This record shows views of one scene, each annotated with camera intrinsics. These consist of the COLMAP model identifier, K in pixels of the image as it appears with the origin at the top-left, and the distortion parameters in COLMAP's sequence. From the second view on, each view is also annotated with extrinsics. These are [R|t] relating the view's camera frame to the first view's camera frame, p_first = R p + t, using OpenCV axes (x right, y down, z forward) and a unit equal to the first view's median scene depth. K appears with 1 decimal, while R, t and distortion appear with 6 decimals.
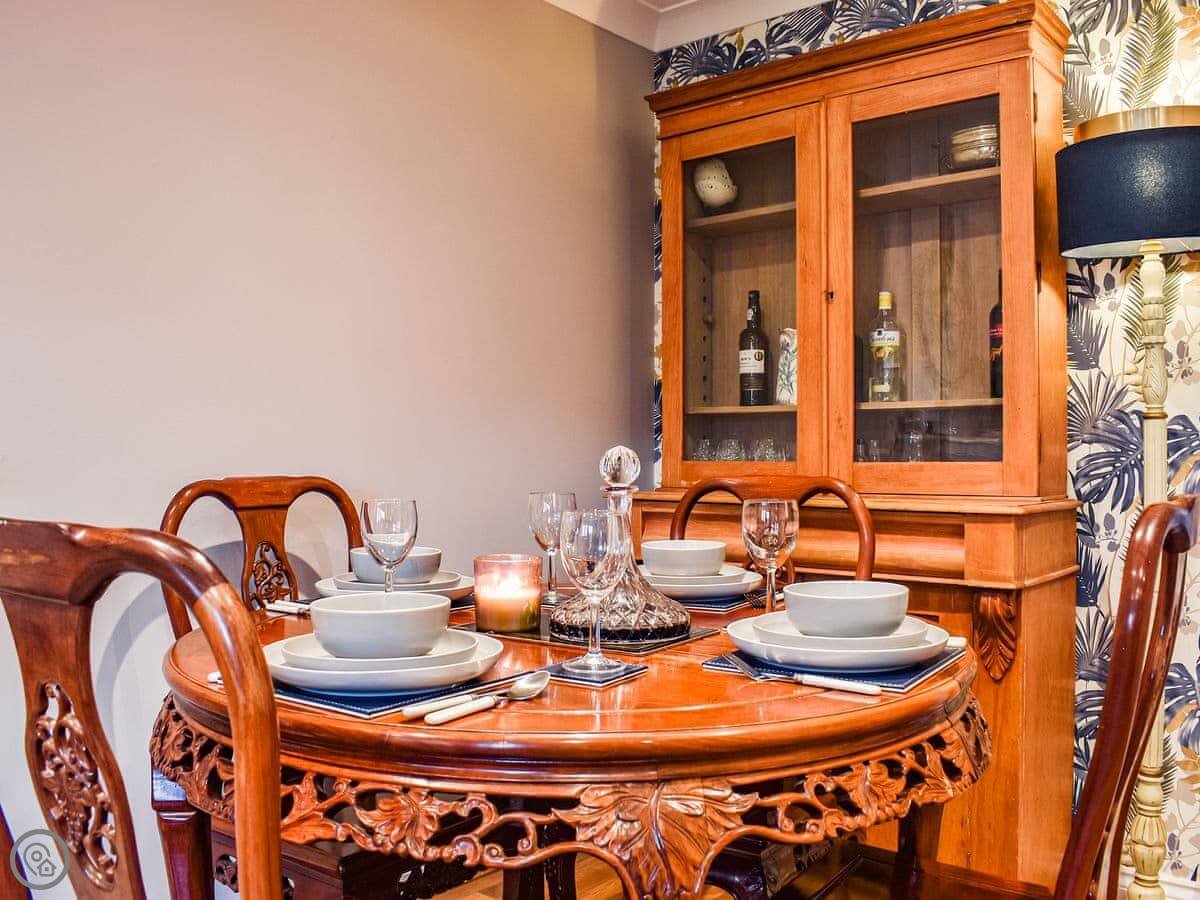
lens RADIAL K [[1049.9, 0, 596.0], [0, 1049.9, 442.0], [0, 0, 1]] dist [-0.088284, 0.015012]
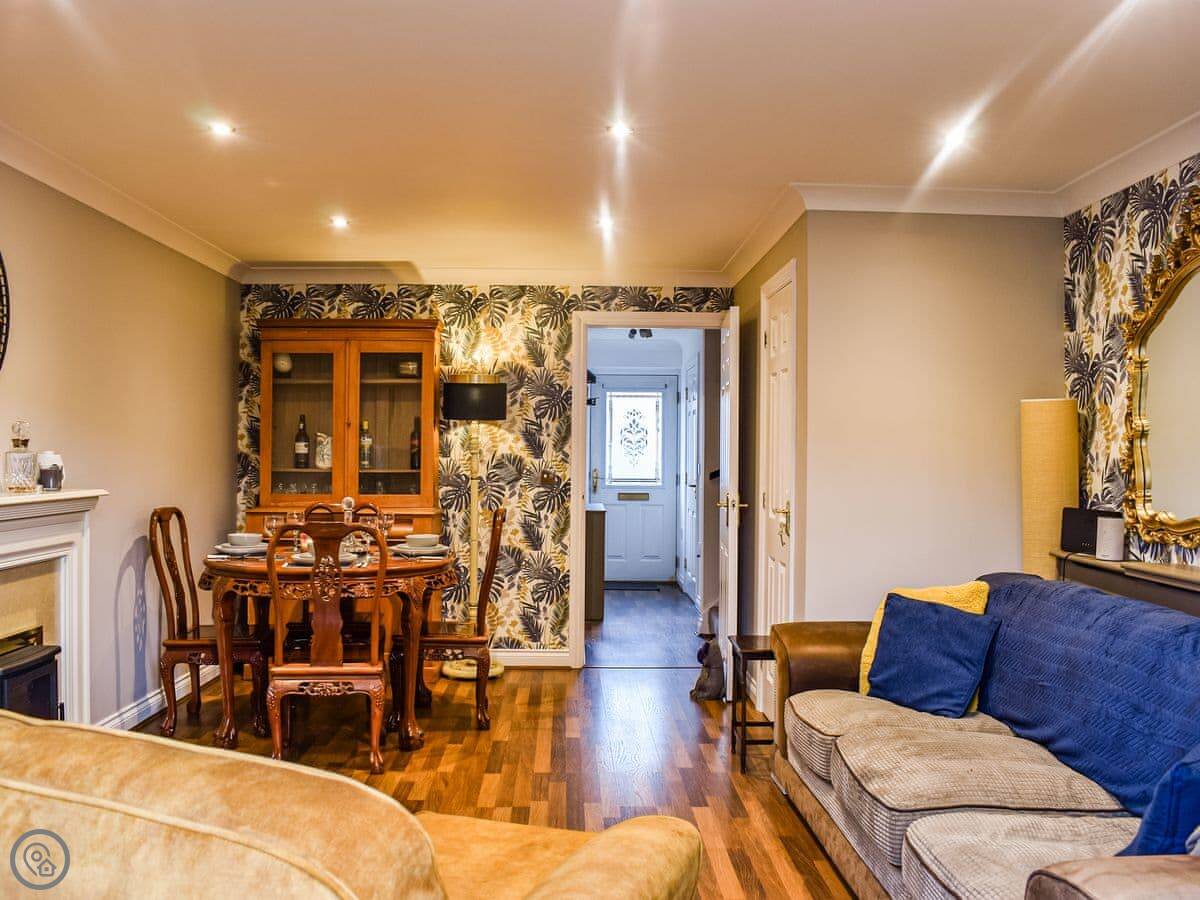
lens RADIAL K [[1093.5, 0, 600.0], [0, 1093.5, 450.0], [0, 0, 1]] dist [-0.097214, 0.010838]
pose [[0.750508, 0.005541, 0.660838, -1.000144], [-0.012433, 0.999906, 0.005736, -0.105809], [-0.660744, -0.012521, 0.750507, -1.256110]]
